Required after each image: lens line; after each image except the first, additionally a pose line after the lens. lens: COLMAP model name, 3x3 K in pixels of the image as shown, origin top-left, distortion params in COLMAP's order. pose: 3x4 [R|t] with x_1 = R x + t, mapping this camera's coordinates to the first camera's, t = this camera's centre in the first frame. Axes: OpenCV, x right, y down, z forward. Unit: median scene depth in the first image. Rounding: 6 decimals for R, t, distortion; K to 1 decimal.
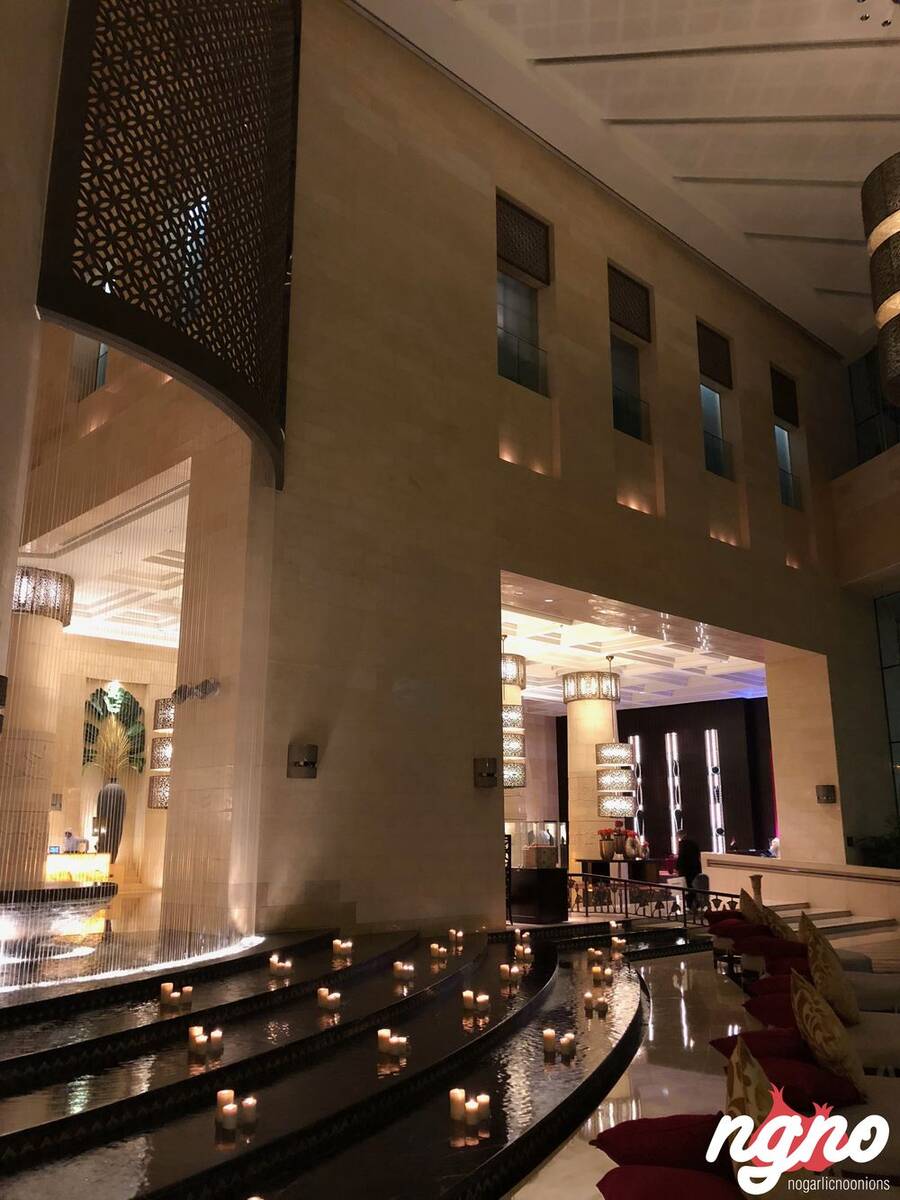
lens RADIAL K [[966.4, 0, 449.3], [0, 966.4, 593.9], [0, 0, 1]] dist [0.043855, -0.053981]
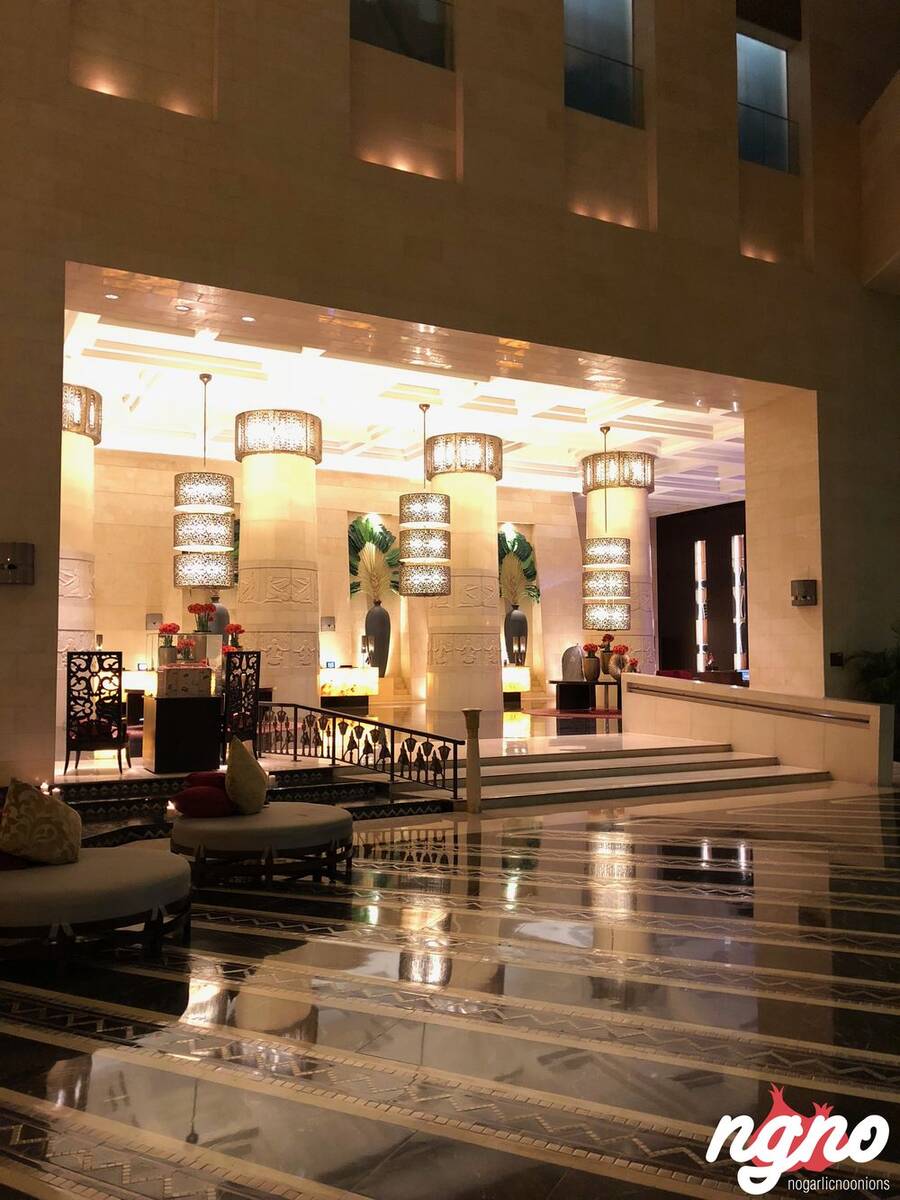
lens RADIAL K [[966.4, 0, 445.6], [0, 966.4, 591.4], [0, 0, 1]] dist [0.043855, -0.053981]
pose [[0.961964, -0.018754, -0.272530, 0.332808], [0.067118, 0.983286, 0.169242, 0.071005], [0.264801, -0.181097, 0.947145, 0.278903]]
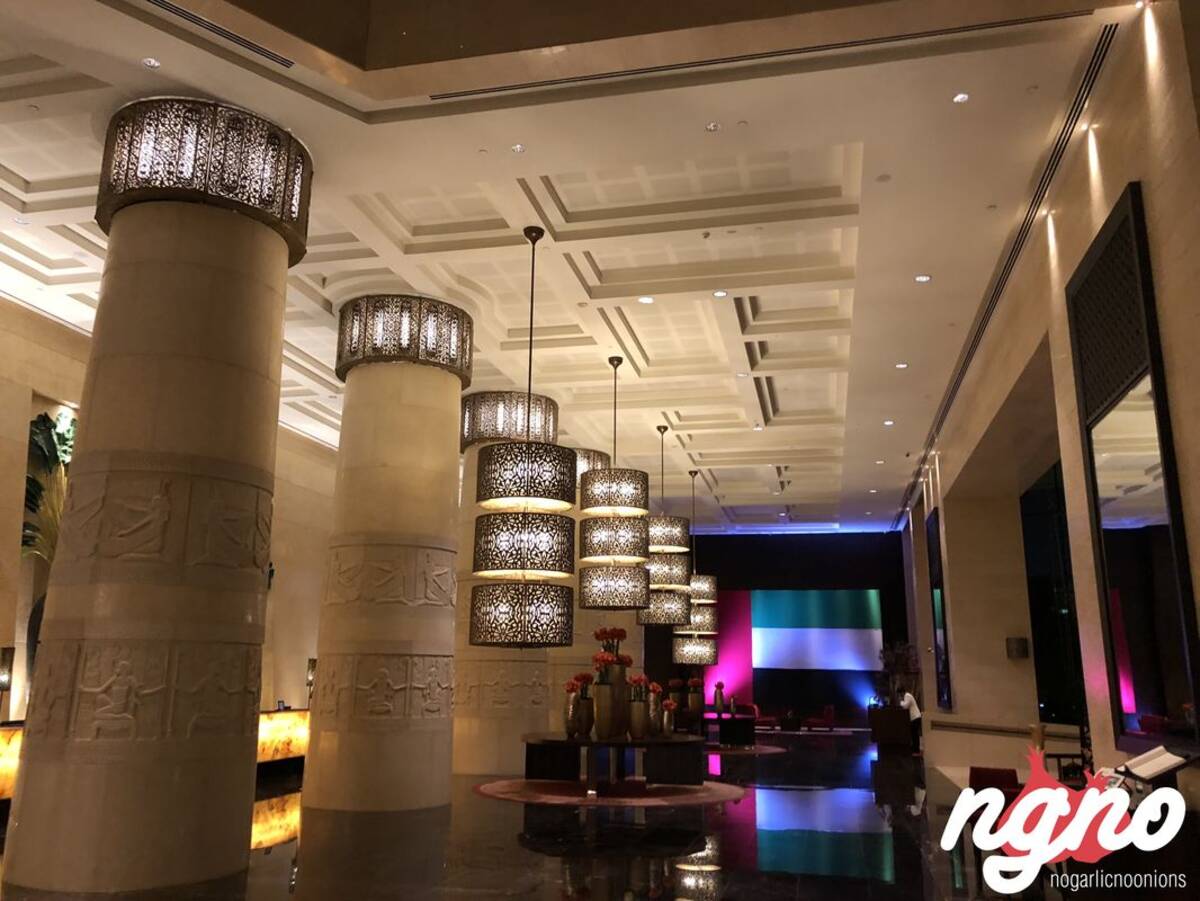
lens RADIAL K [[966.4, 0, 603.5], [0, 966.4, 432.2], [0, 0, 1]] dist [0.043855, -0.053981]
pose [[0.835250, 0.142691, 0.531034, -0.461534], [-0.144246, 0.988781, -0.038809, 0.099384], [-0.530614, -0.044184, 0.846461, 0.443464]]
